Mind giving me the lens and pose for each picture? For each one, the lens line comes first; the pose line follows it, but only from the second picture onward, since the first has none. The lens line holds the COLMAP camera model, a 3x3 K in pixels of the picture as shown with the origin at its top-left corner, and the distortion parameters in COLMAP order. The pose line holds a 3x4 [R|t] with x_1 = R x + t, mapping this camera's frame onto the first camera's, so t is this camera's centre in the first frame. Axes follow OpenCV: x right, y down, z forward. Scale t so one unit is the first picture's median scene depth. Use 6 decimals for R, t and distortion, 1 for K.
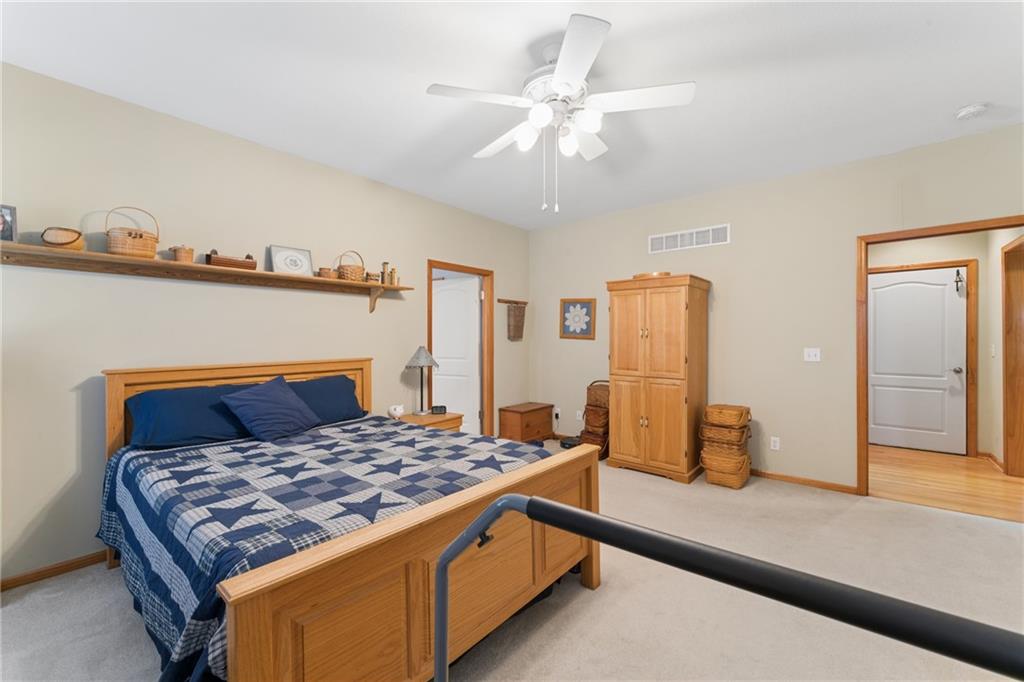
lens RADIAL K [[408.9, 0, 522.6], [0, 408.9, 338.7], [0, 0, 1]] dist [-0.005063, 0.000708]
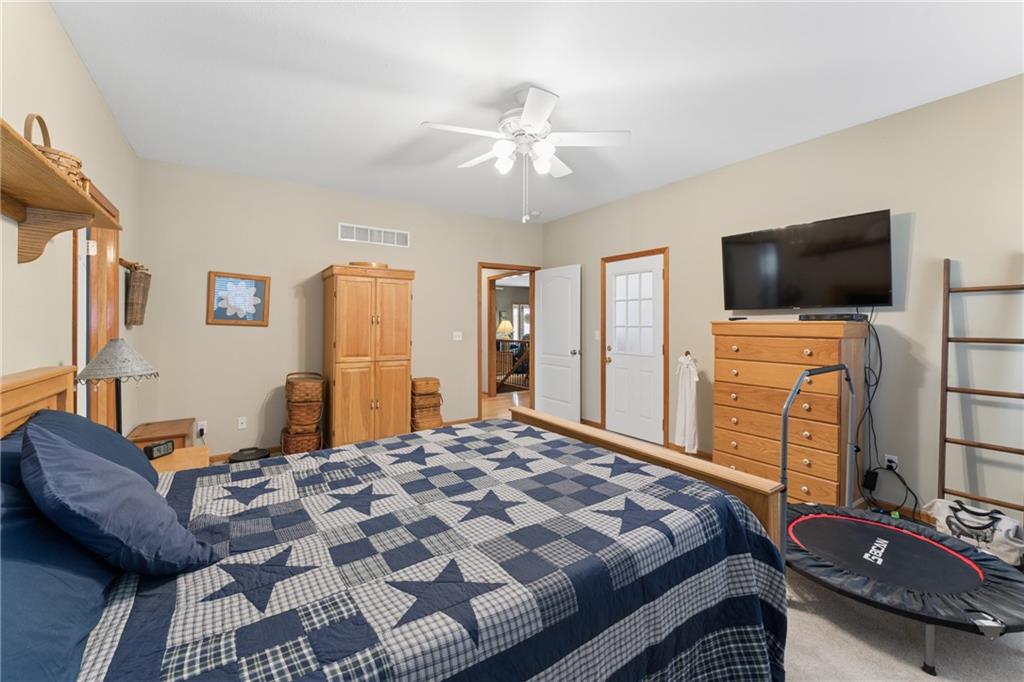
lens RADIAL K [[408.9, 0, 506.3], [0, 408.9, 327.3], [0, 0, 1]] dist [-0.005063, 0.000708]
pose [[0.288318, -0.001121, 0.957534, -0.615439], [0.000436, 0.999999, 0.001040, 0.004700], [-0.957535, 0.000118, 0.288318, 0.378695]]
